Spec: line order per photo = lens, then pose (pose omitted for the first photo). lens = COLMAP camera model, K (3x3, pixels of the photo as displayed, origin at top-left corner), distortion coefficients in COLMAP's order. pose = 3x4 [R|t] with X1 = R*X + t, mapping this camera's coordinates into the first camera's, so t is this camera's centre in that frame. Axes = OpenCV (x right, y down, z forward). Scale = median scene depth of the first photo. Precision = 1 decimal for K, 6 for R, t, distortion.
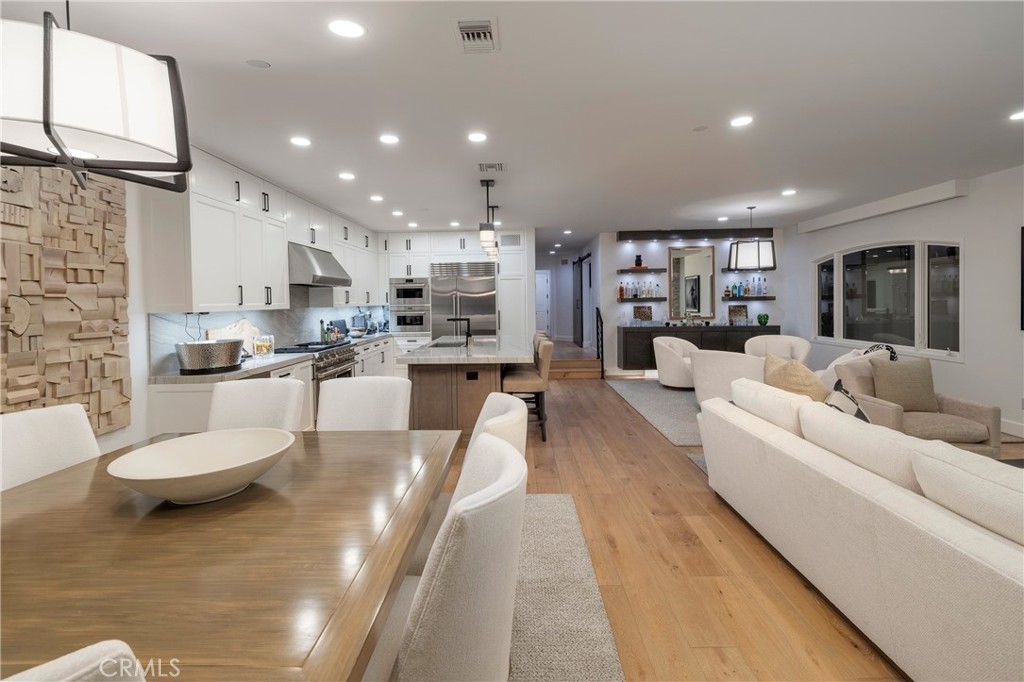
lens RADIAL K [[456.2, 0, 569.9], [0, 456.2, 314.6], [0, 0, 1]] dist [-0.000792, -0.000135]
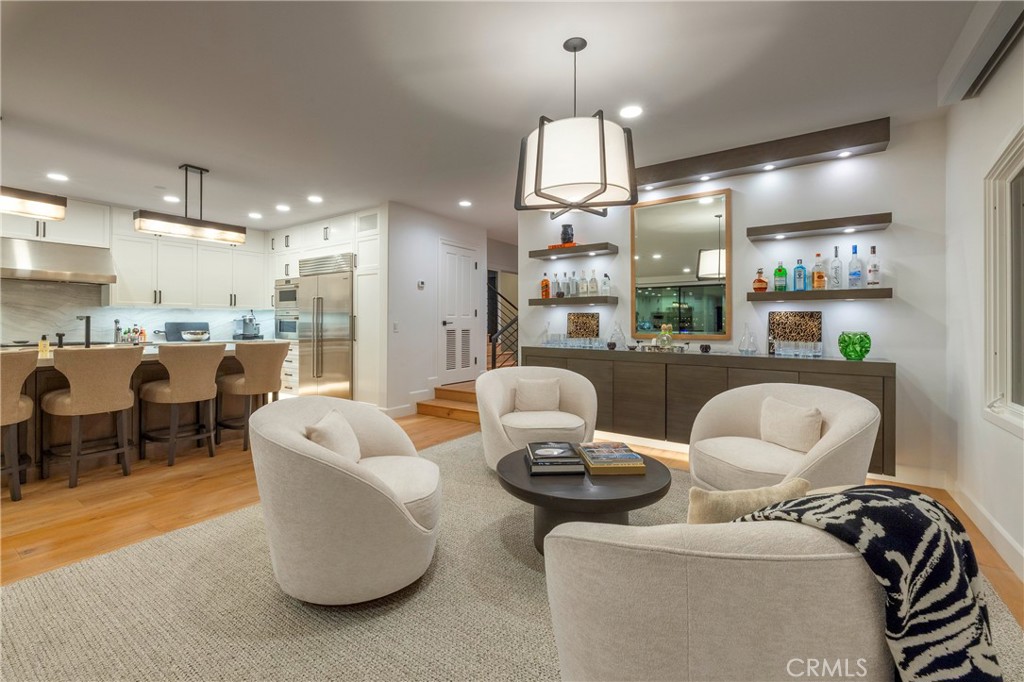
lens RADIAL K [[456.5, 0, 454.8], [0, 456.5, 321.0], [0, 0, 1]] dist [0.001119, 0.000160]
pose [[0.783171, 0.012535, -0.621680, 3.529805], [-0.029255, 0.999432, -0.016701, 0.052375], [0.621118, 0.031267, 0.783093, 4.056703]]
